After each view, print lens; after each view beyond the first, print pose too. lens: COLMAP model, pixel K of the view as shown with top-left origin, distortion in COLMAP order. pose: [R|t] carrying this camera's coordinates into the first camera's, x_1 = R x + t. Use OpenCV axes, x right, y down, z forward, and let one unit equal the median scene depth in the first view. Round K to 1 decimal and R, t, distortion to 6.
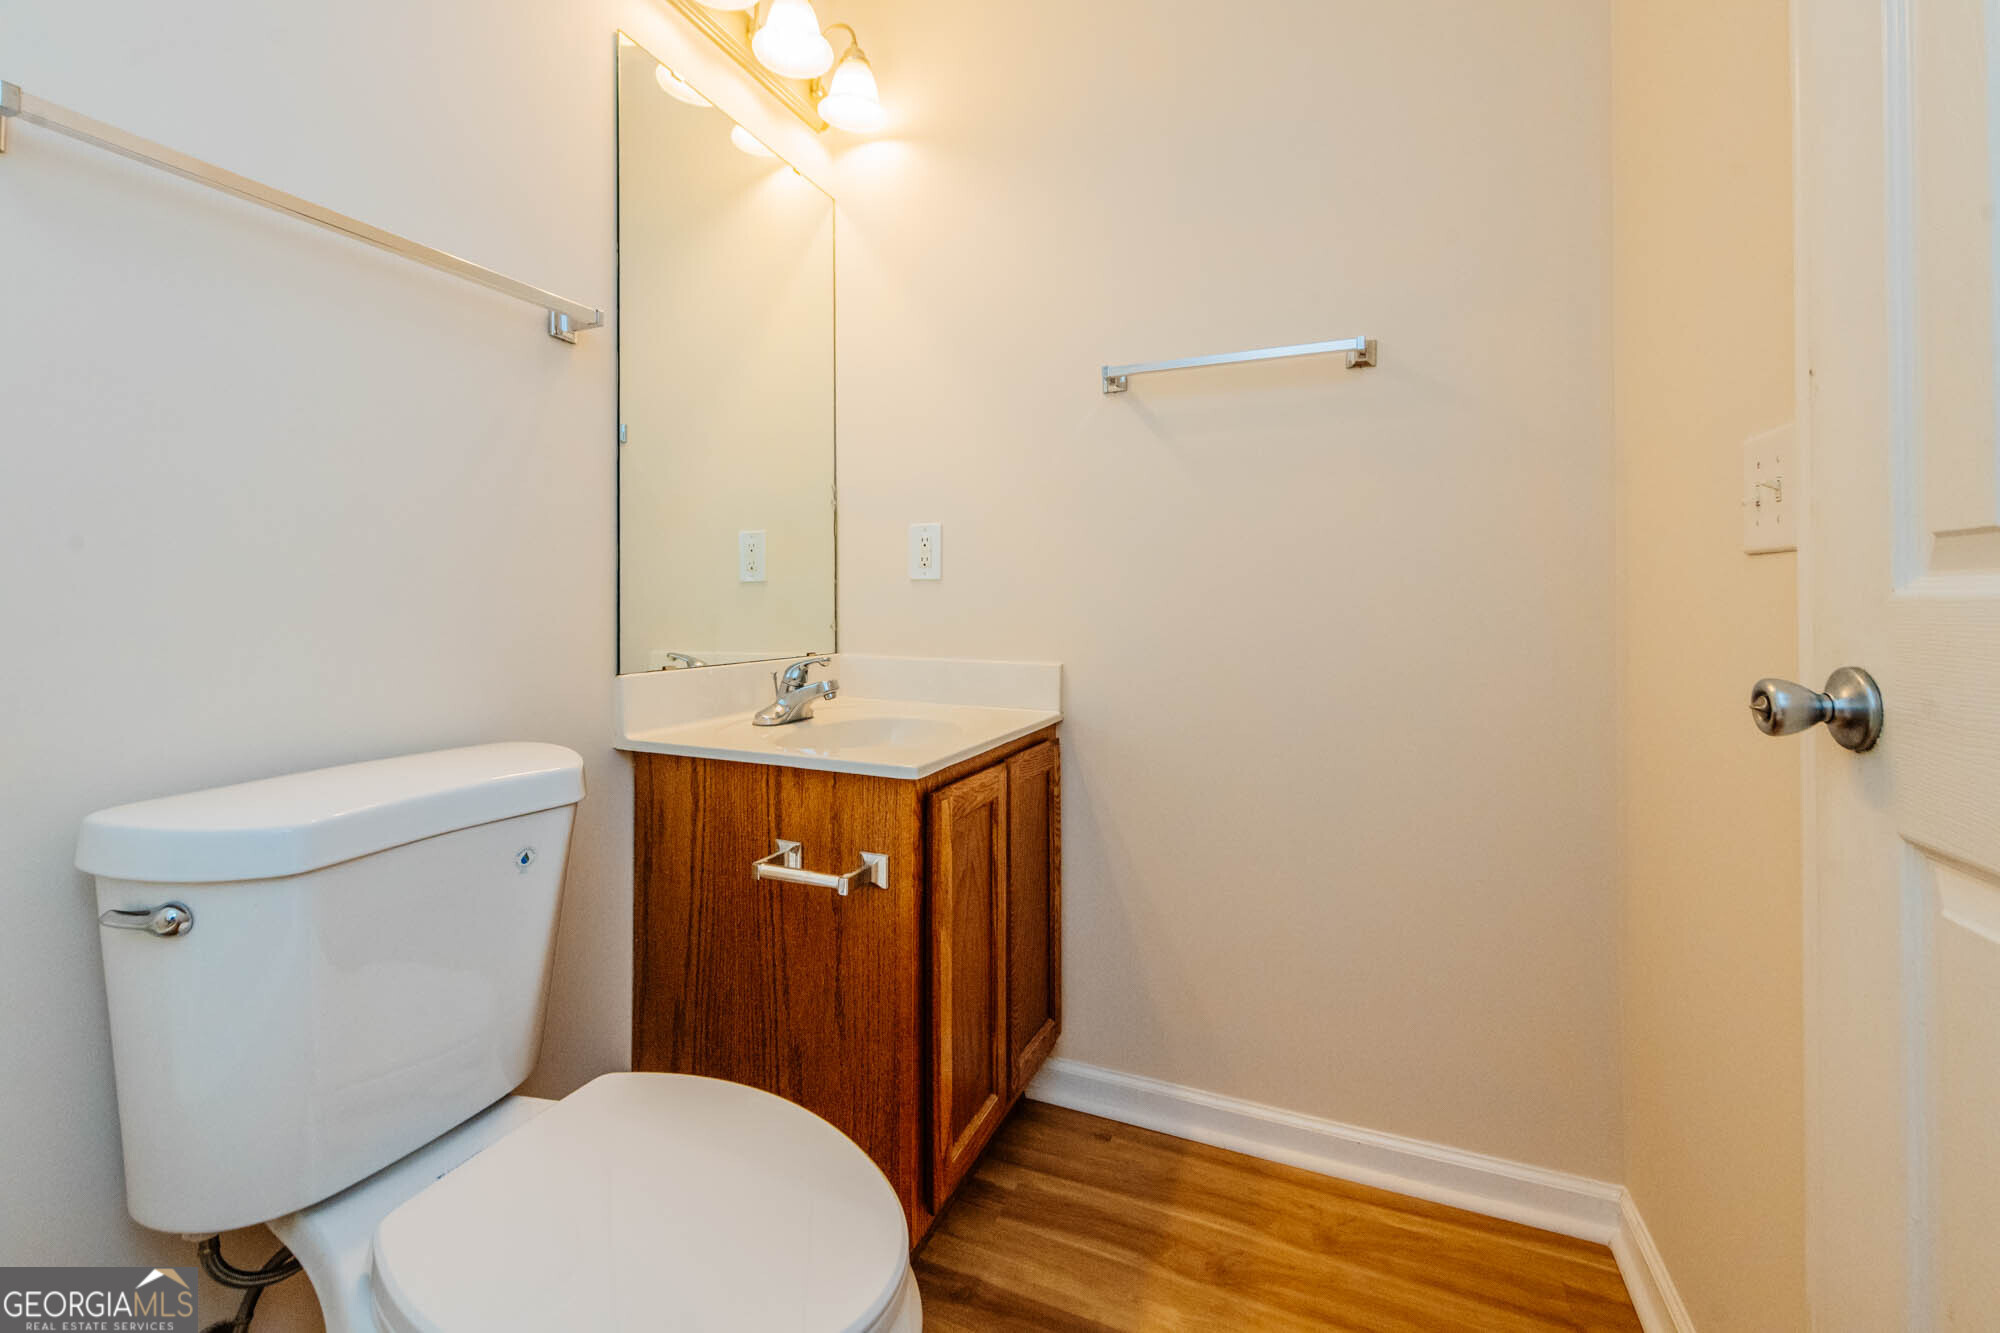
lens RADIAL K [[834.7, 0, 997.2], [0, 834.7, 586.0], [0, 0, 1]] dist [0.016004, -0.007075]
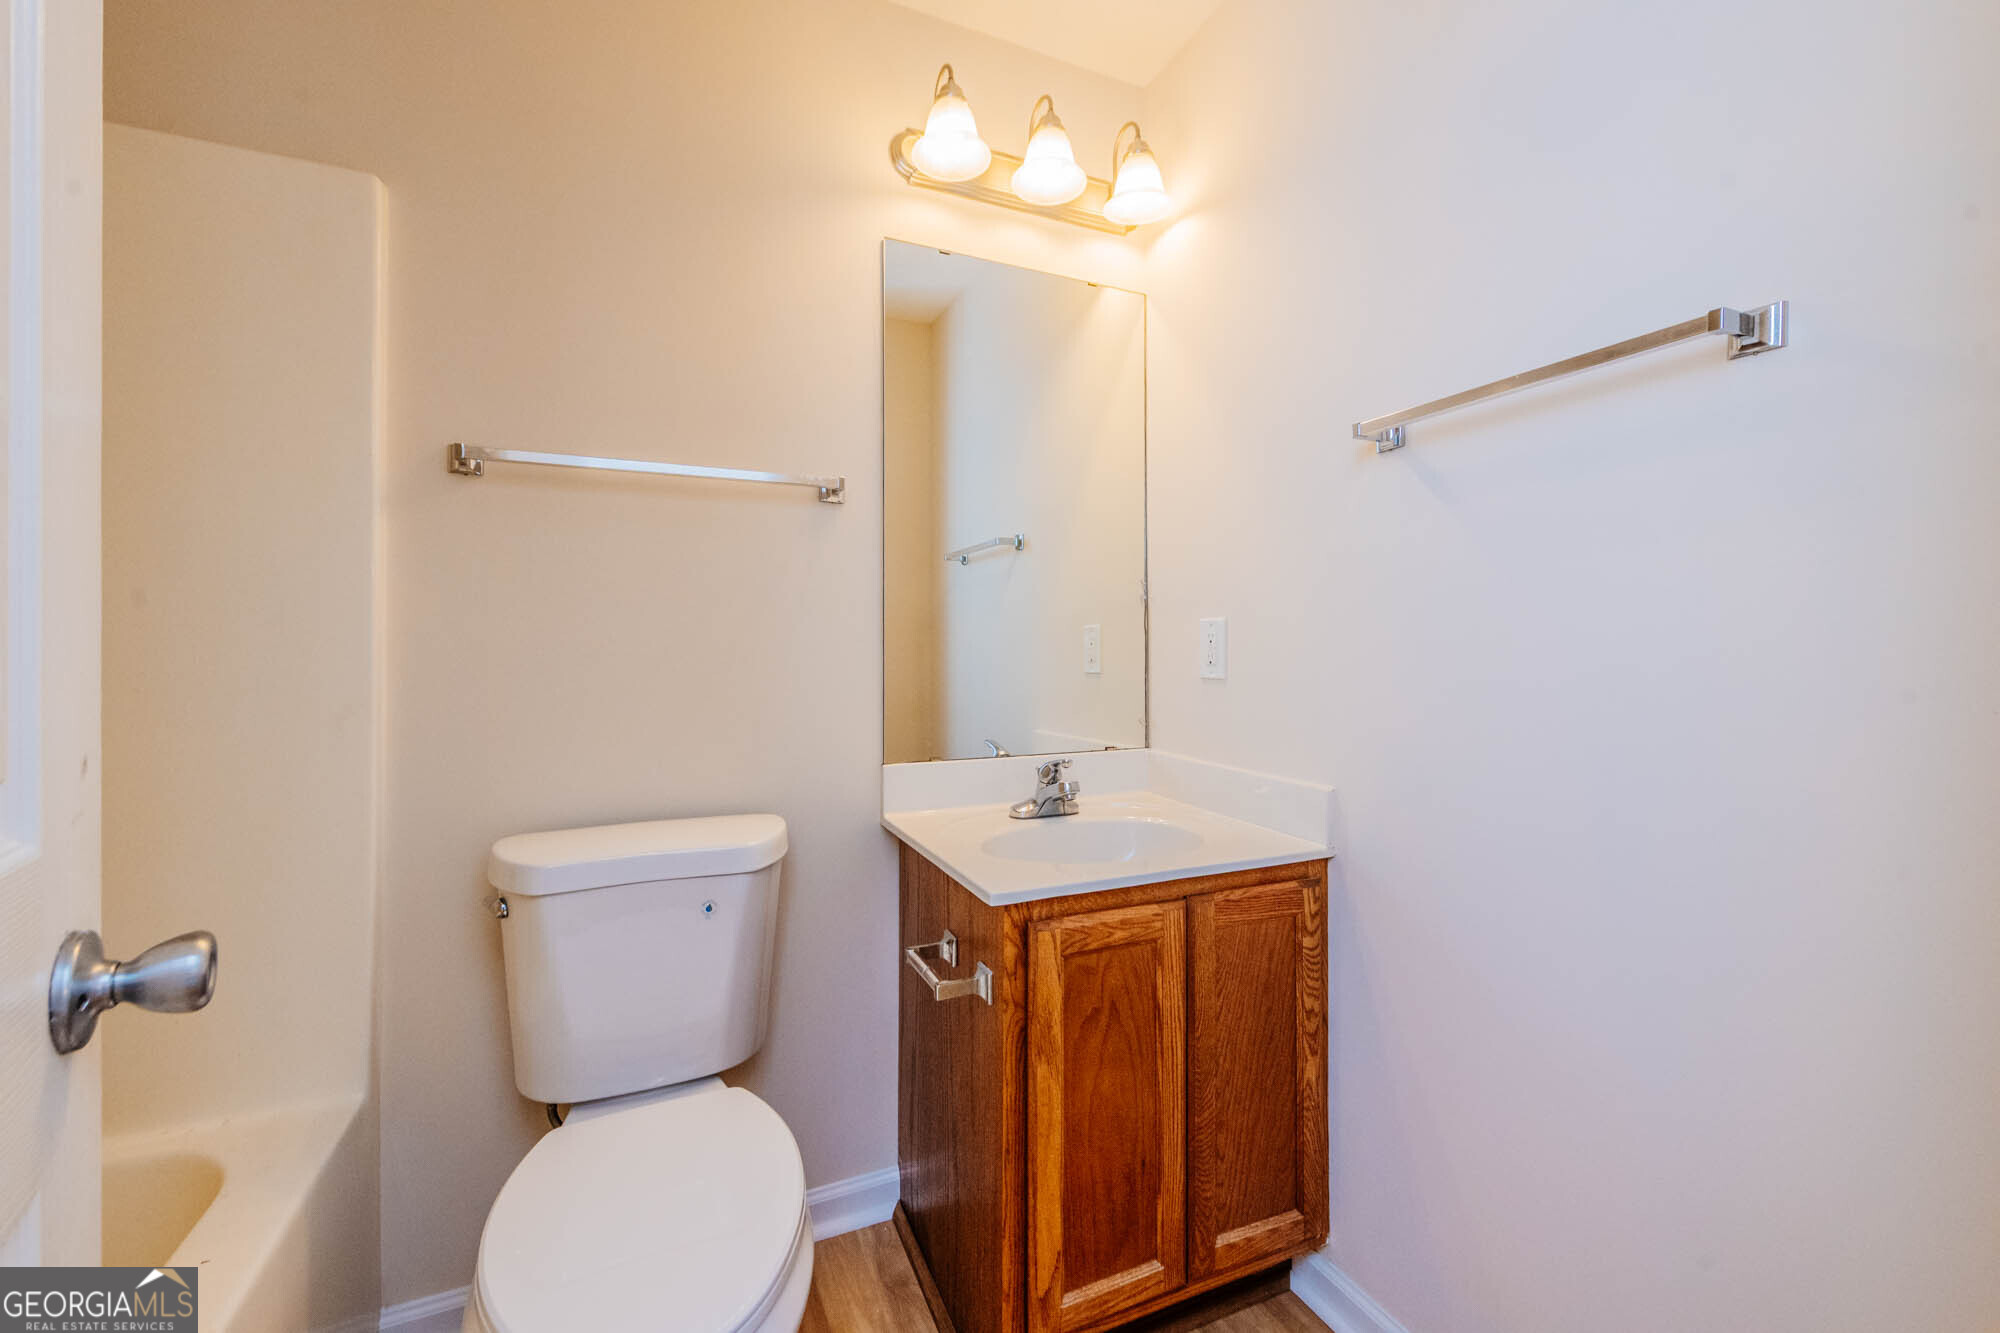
lens RADIAL K [[788.9, 0, 996.5], [0, 788.9, 646.8], [0, 0, 1]] dist [0.013403, -0.005346]
pose [[0.737789, -0.006906, -0.674996, 0.434895], [0.015025, 0.999868, 0.006193, -0.068508], [0.674864, -0.014711, 0.737795, 0.241867]]
